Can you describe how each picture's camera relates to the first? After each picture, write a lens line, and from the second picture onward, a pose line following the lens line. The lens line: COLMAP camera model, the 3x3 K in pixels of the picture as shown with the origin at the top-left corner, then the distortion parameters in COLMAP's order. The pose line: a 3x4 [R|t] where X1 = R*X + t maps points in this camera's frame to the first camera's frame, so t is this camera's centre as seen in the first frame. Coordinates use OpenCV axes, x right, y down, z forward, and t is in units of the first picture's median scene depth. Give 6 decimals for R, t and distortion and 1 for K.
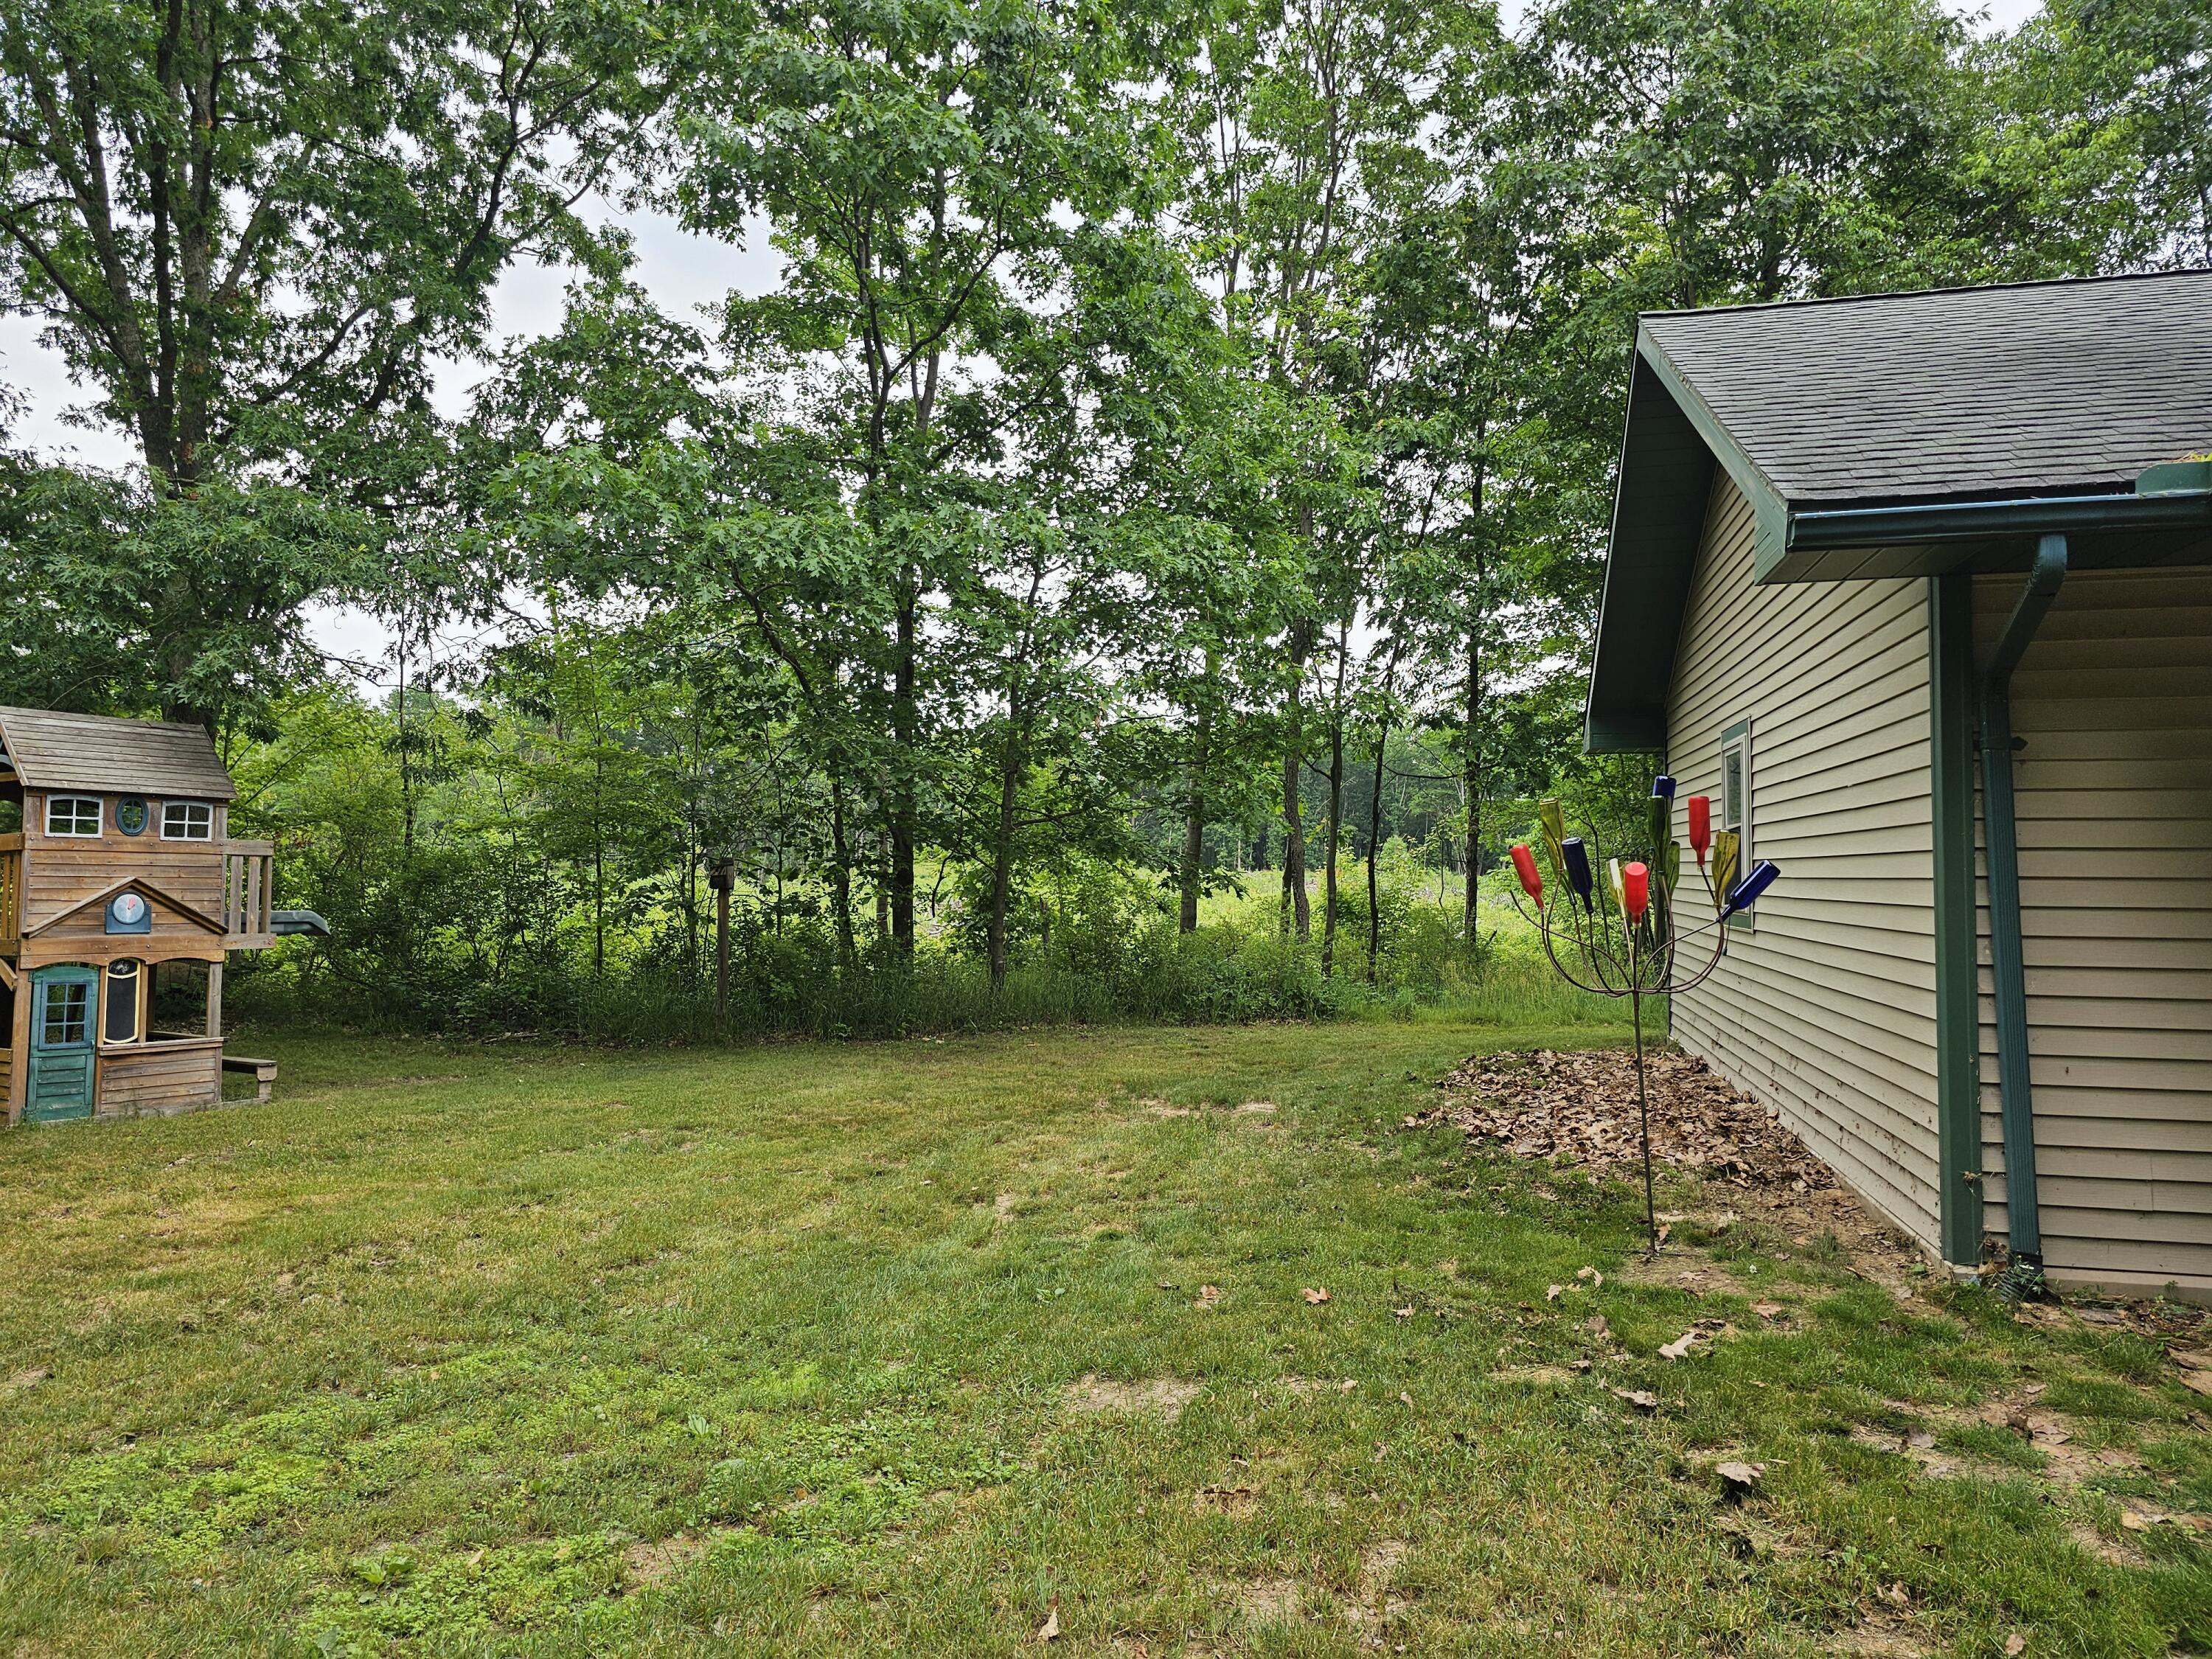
lens RADIAL K [[1467.8, 0, 1106.0], [0, 1467.8, 829.5], [0, 0, 1]] dist [0.074153, -0.044494]
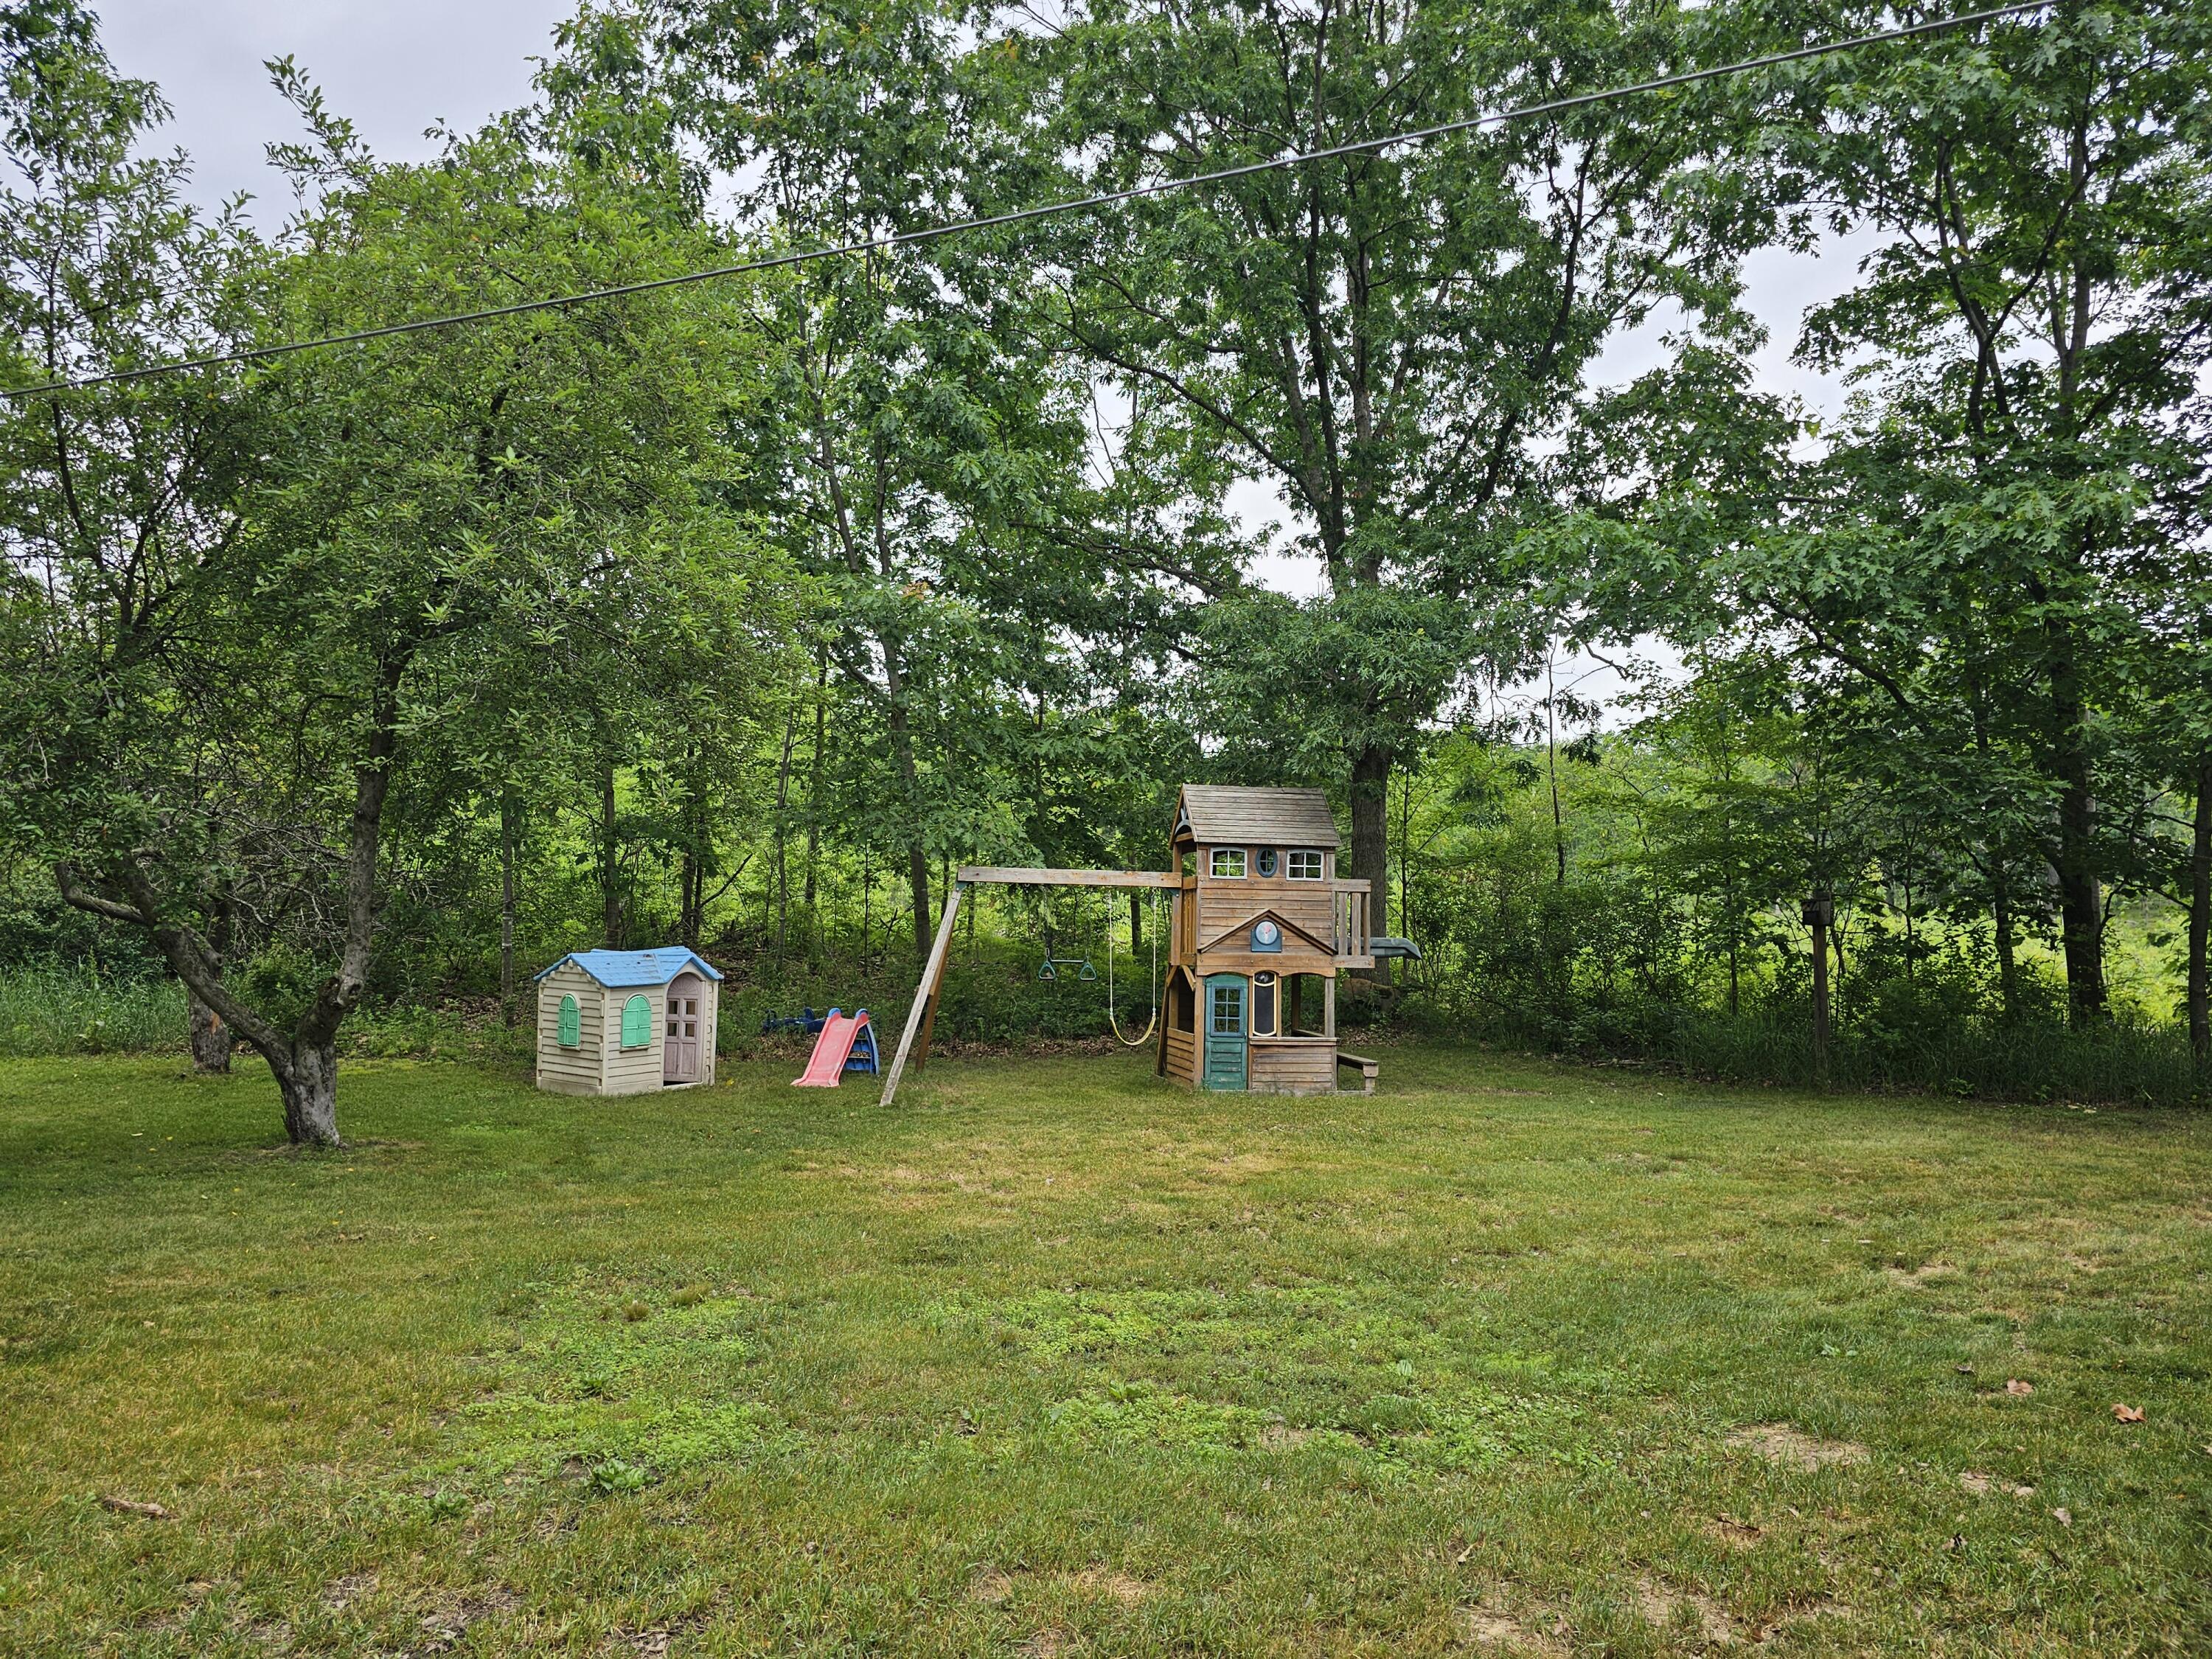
lens RADIAL K [[1467.8, 0, 1106.0], [0, 1467.8, 829.5], [0, 0, 1]] dist [0.074153, -0.044494]
pose [[0.711939, -0.035620, -0.701338, 0.147336], [0.019691, 0.999333, -0.030766, -0.000633], [0.701966, 0.008094, 0.712165, -0.008234]]
